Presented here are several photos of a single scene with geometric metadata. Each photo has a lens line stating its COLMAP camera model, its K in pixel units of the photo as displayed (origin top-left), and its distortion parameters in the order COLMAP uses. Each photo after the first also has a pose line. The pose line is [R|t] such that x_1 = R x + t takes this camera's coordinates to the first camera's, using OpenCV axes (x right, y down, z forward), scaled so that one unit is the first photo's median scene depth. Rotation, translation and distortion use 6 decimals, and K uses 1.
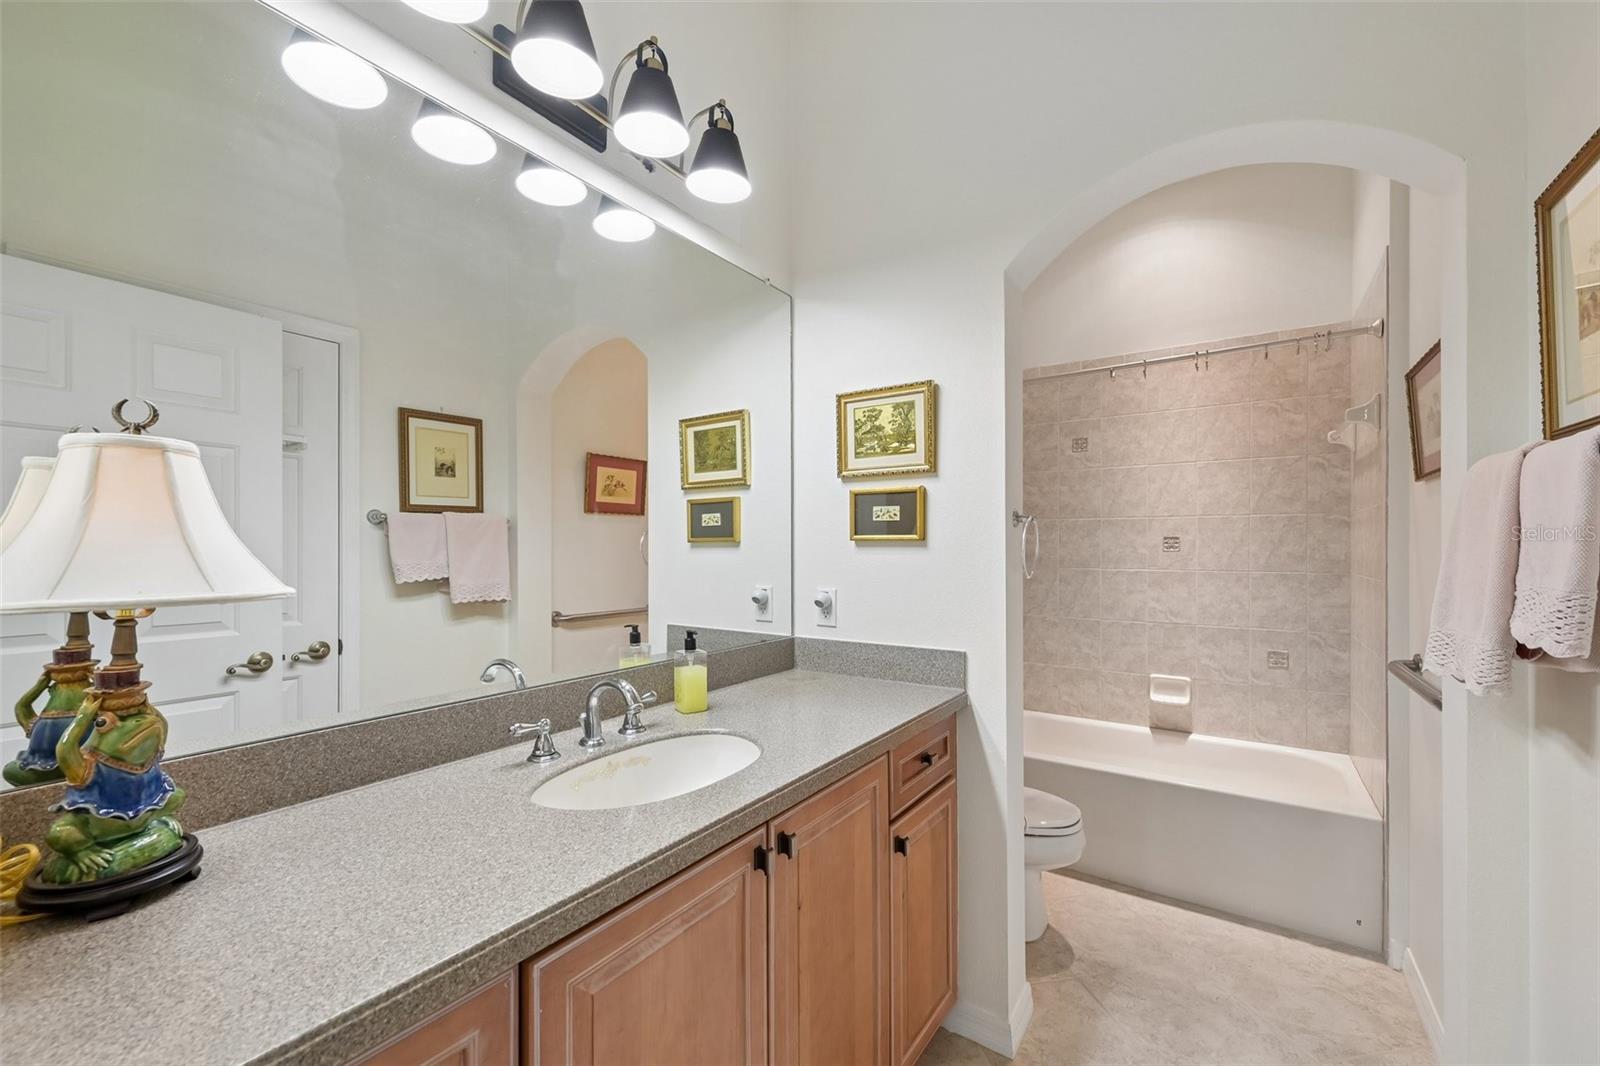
lens RADIAL K [[635.7, 0, 795.6], [0, 635.7, 536.4], [0, 0, 1]] dist [-0.001596, -0.000373]
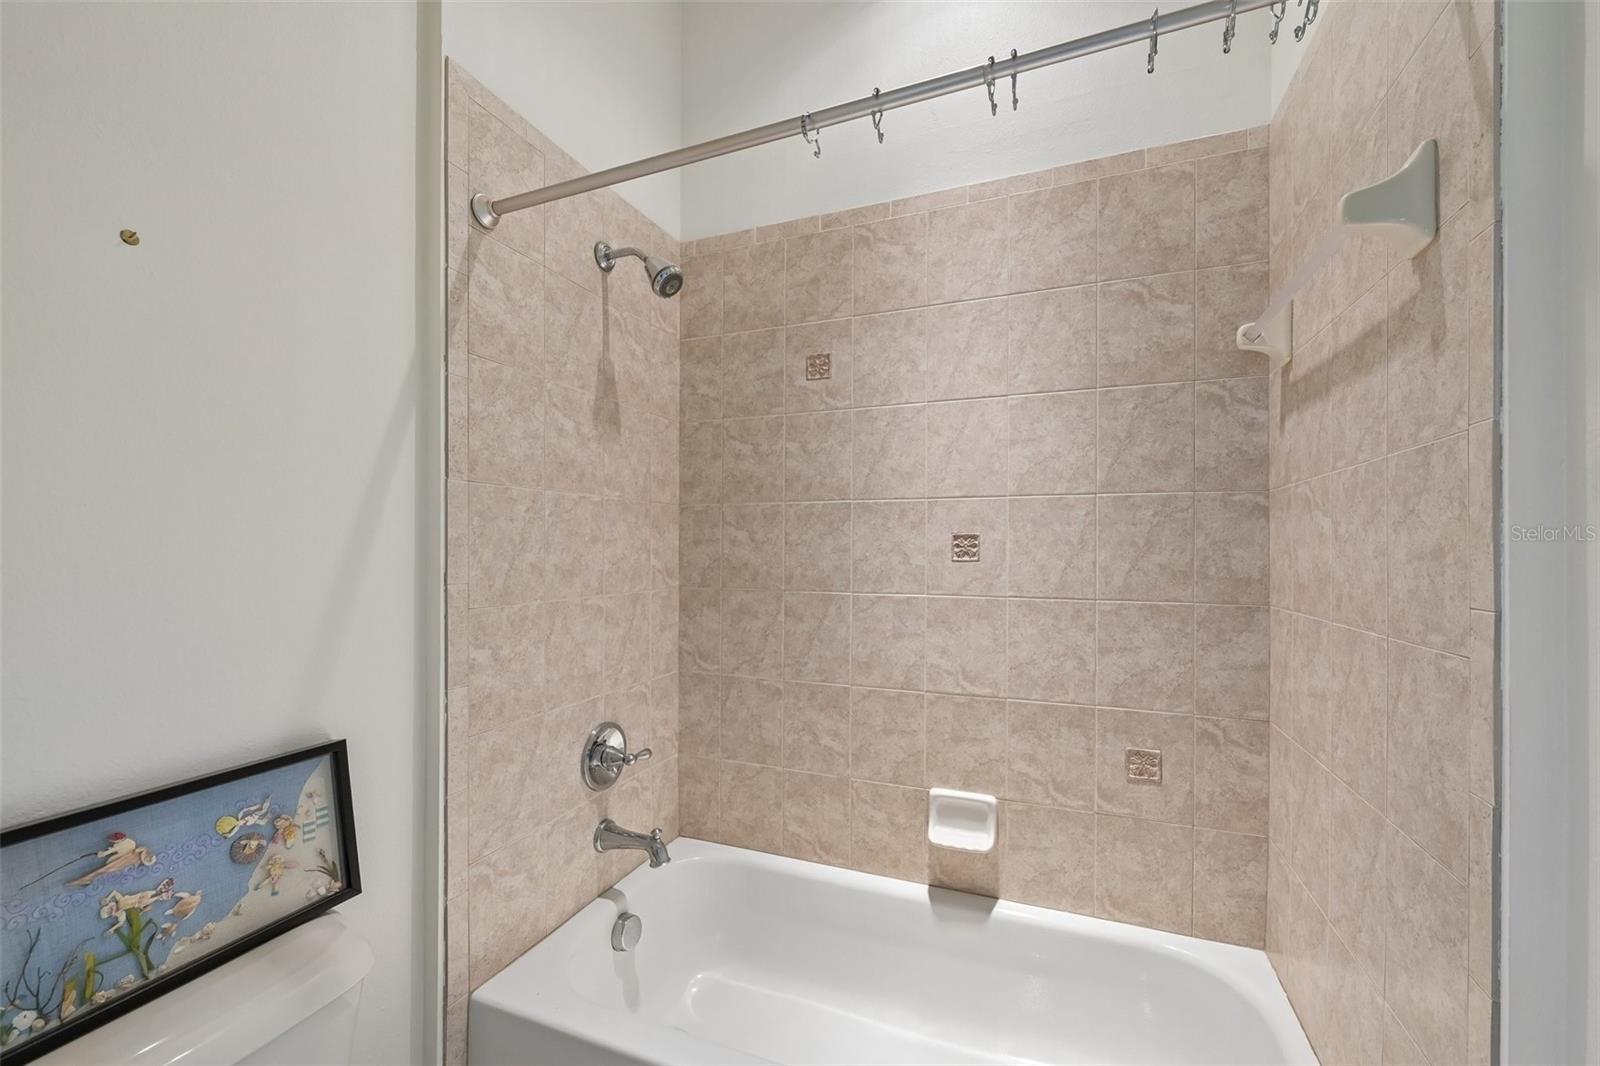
lens RADIAL K [[635.7, 0, 791.8], [0, 635.7, 532.8], [0, 0, 1]] dist [-0.001596, -0.000373]
pose [[0.978985, 0.001371, 0.203928, 0.344315], [-0.001506, 0.999999, 0.000507, -0.000929], [-0.203927, -0.000803, 0.978986, 0.512020]]
